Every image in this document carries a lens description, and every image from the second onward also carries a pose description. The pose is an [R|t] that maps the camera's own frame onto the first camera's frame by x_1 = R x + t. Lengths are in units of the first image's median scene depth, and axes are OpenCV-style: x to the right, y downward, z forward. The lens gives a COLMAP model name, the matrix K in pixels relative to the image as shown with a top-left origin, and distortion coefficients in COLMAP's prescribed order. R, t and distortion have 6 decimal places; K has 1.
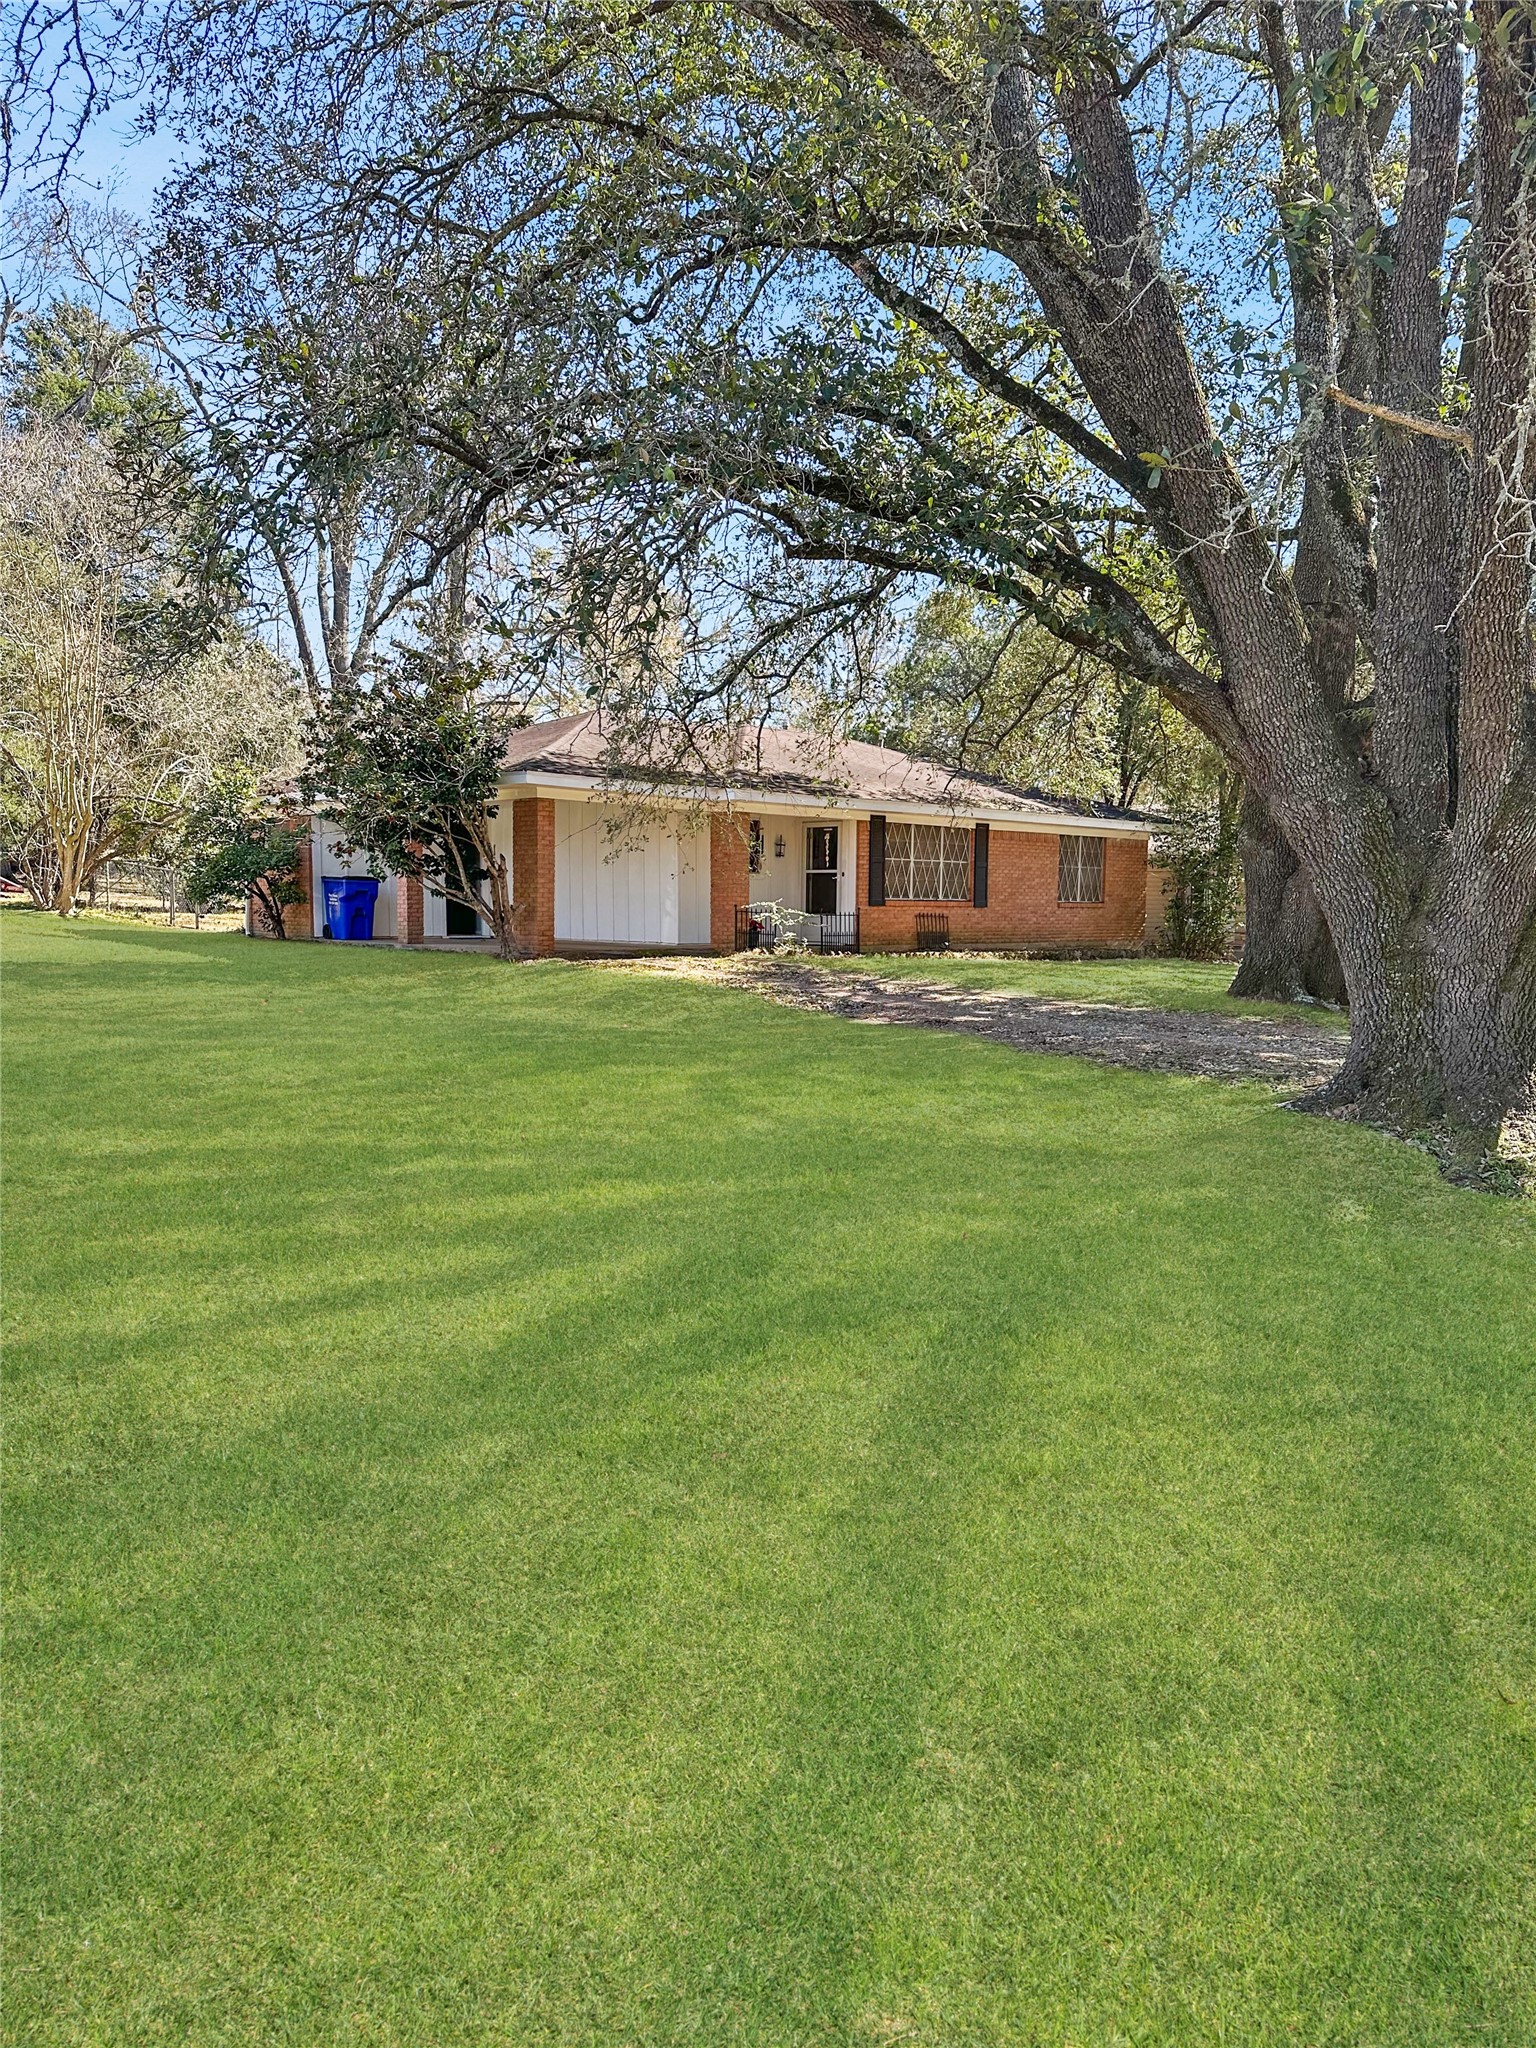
lens RADIAL K [[1402.0, 0, 771.8], [0, 1402.0, 1030.7], [0, 0, 1]] dist [0.064649, -0.055236]
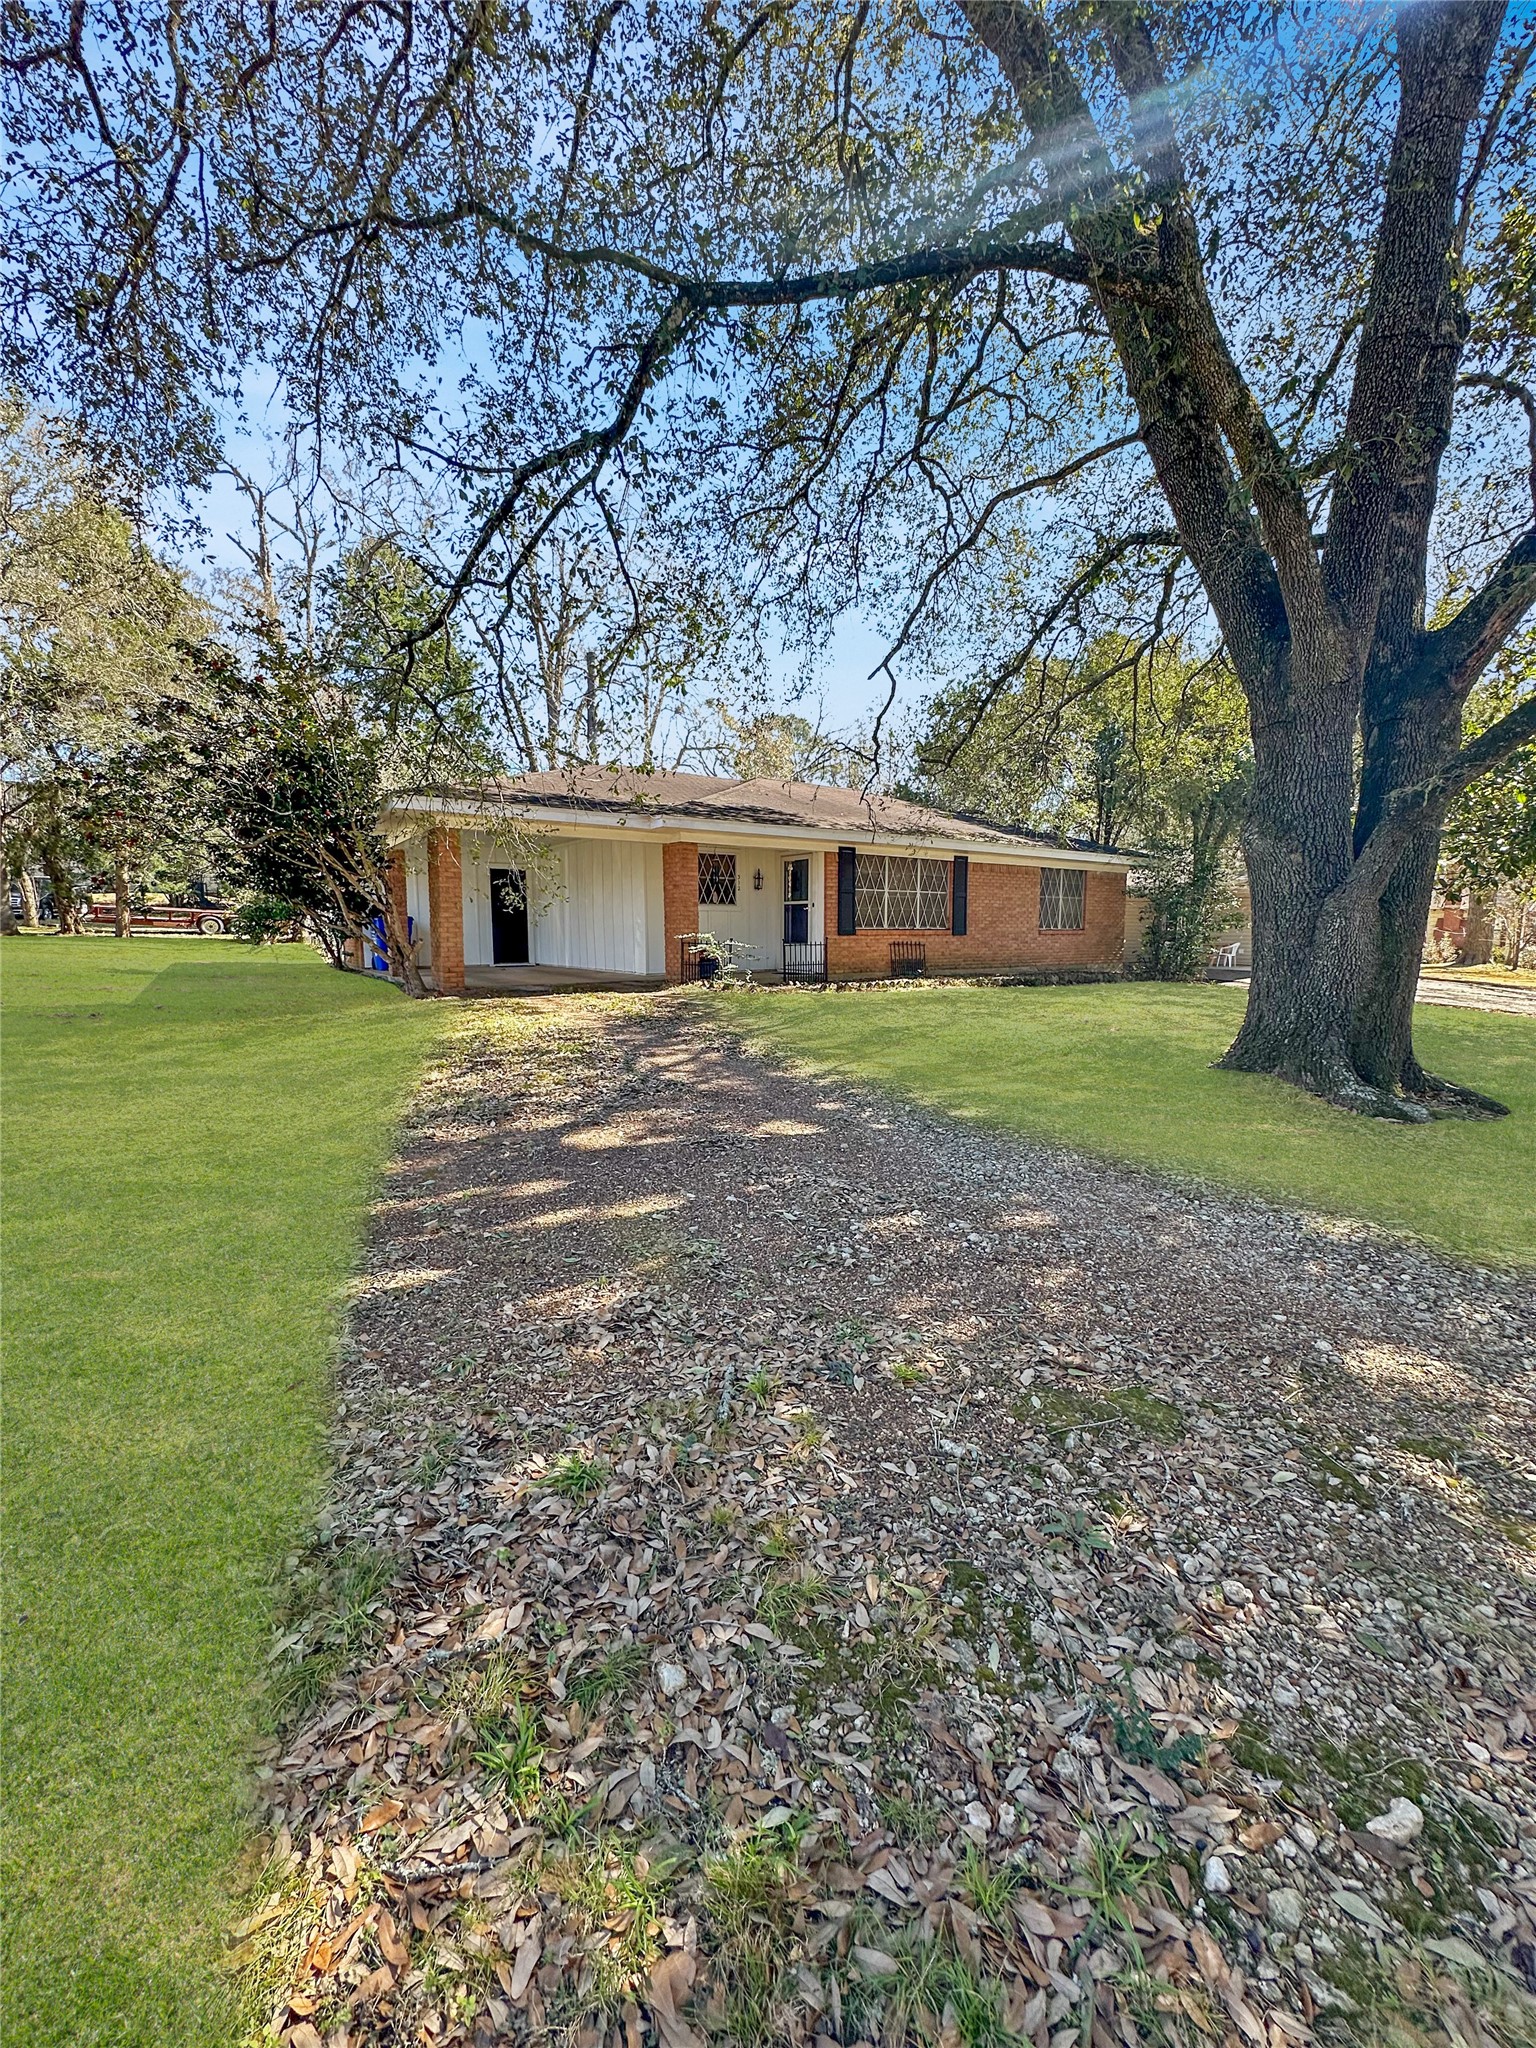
lens RADIAL K [[824.3, 0, 798.0], [0, 824.3, 1011.7], [0, 0, 1]] dist [-0.004213, 0.000899]
pose [[0.991293, 0.003569, -0.131627, 0.112942], [-0.002402, 0.999956, 0.009025, -0.036723], [0.131653, -0.008630, 0.991258, 0.378250]]
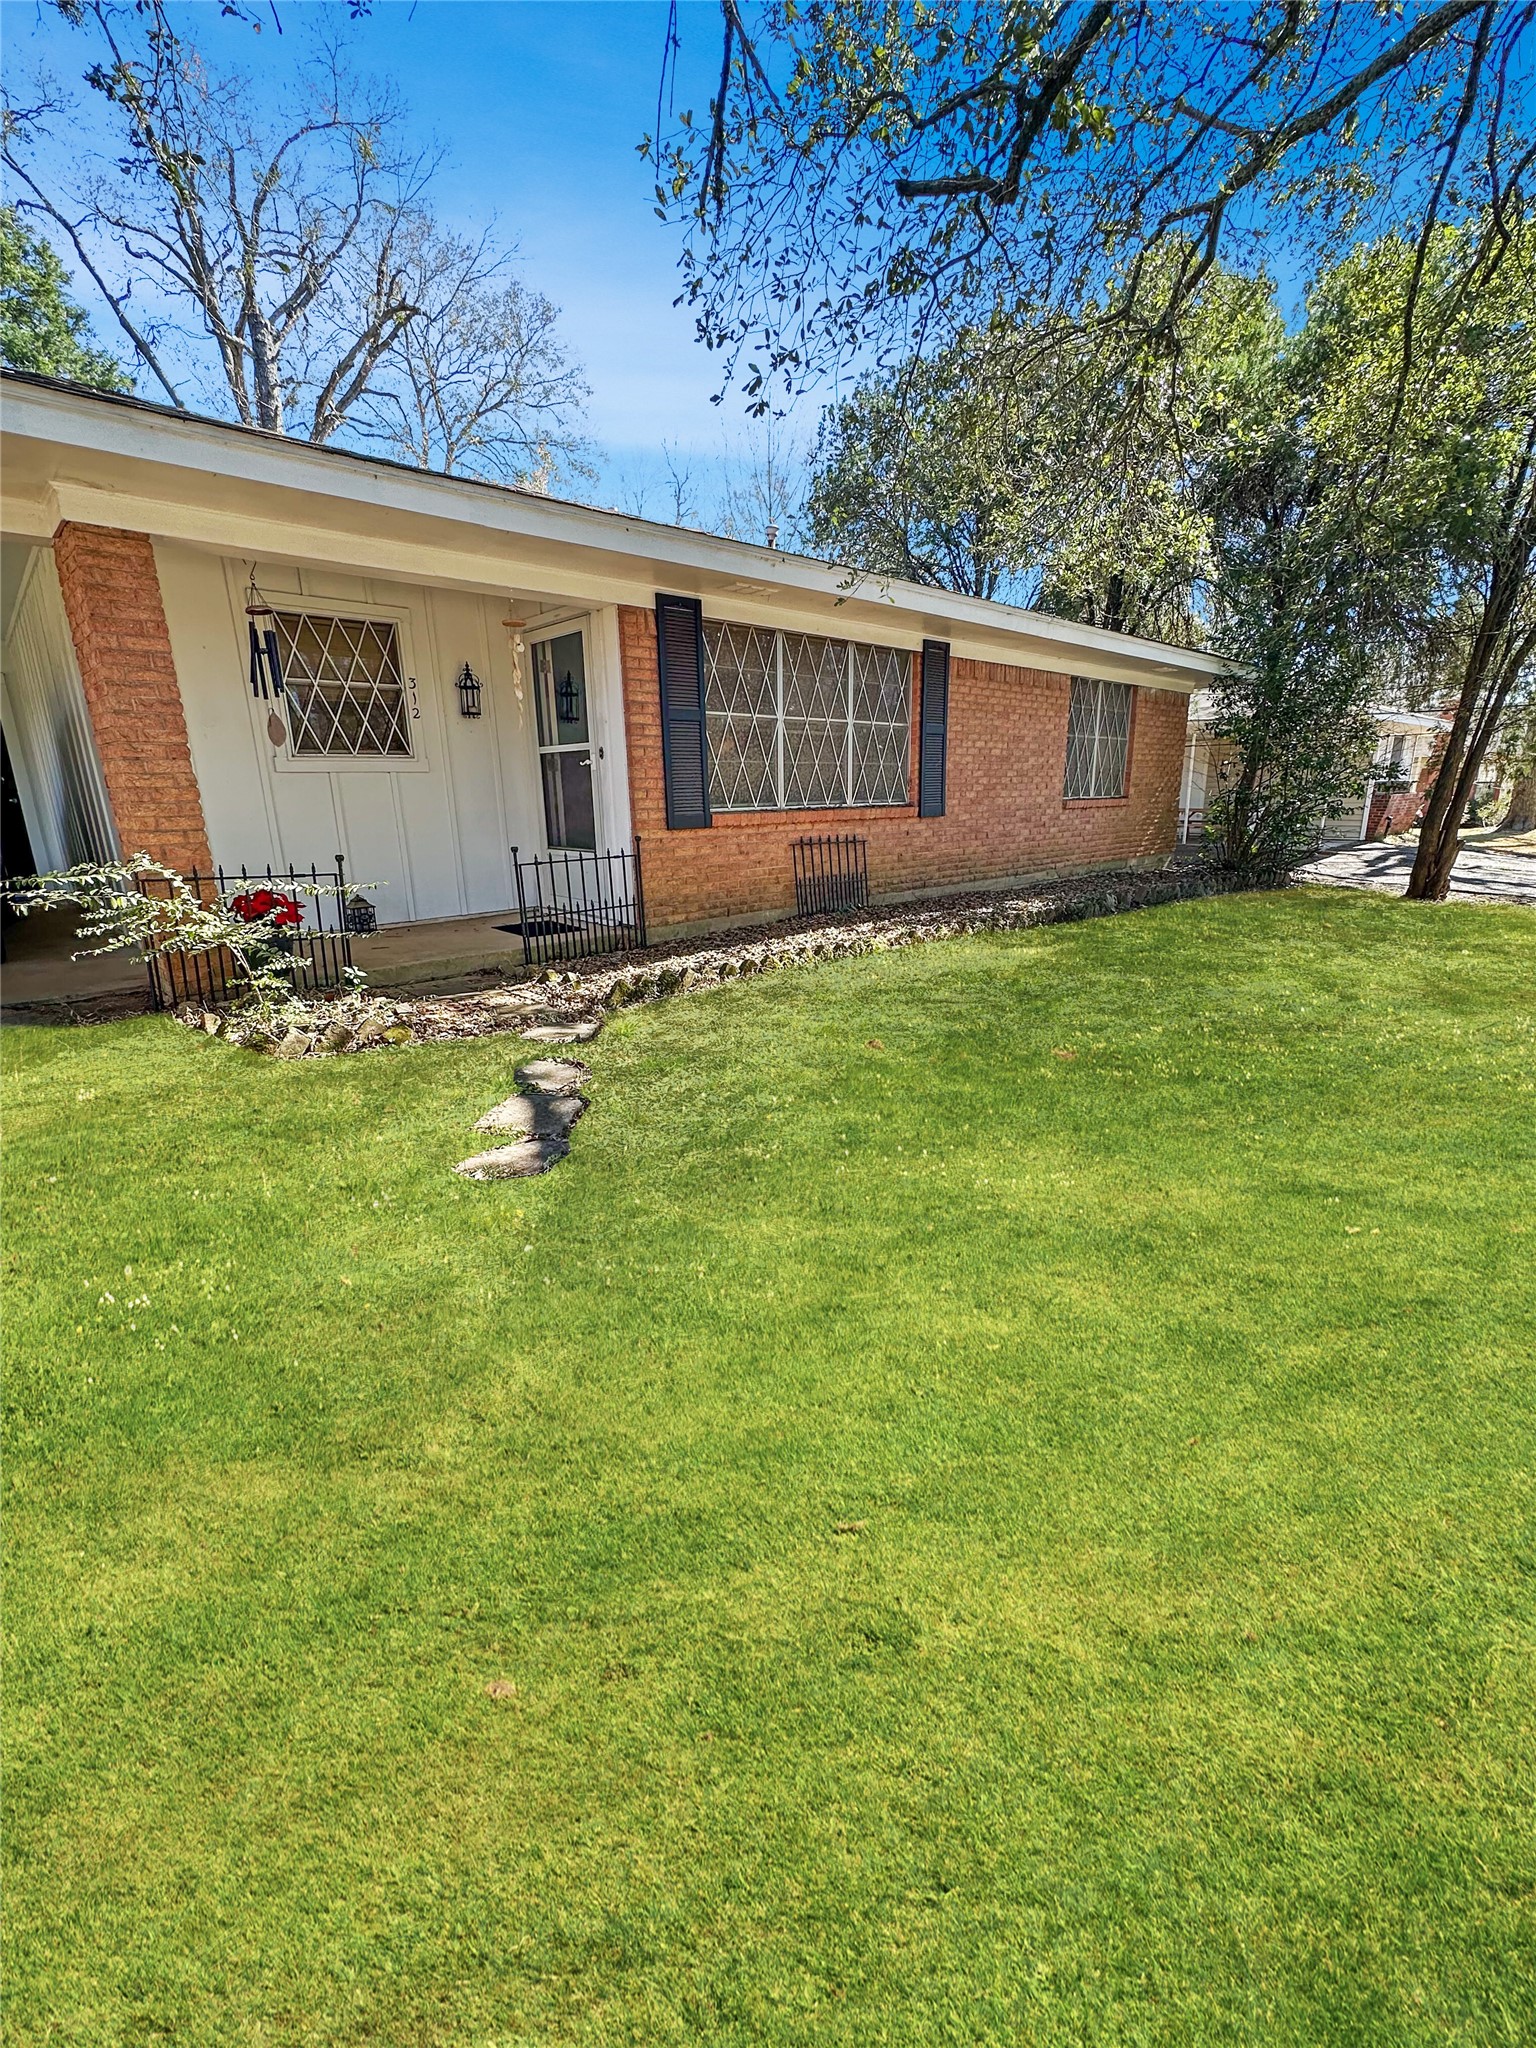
lens RADIAL K [[824.3, 0, 774.2], [0, 824.3, 1020.0], [0, 0, 1]] dist [-0.004213, 0.000899]
pose [[0.999628, -0.020194, -0.018338, 0.098346], [0.023210, 0.982875, 0.182806, -0.073727], [0.014333, -0.183164, 0.982978, 0.710720]]
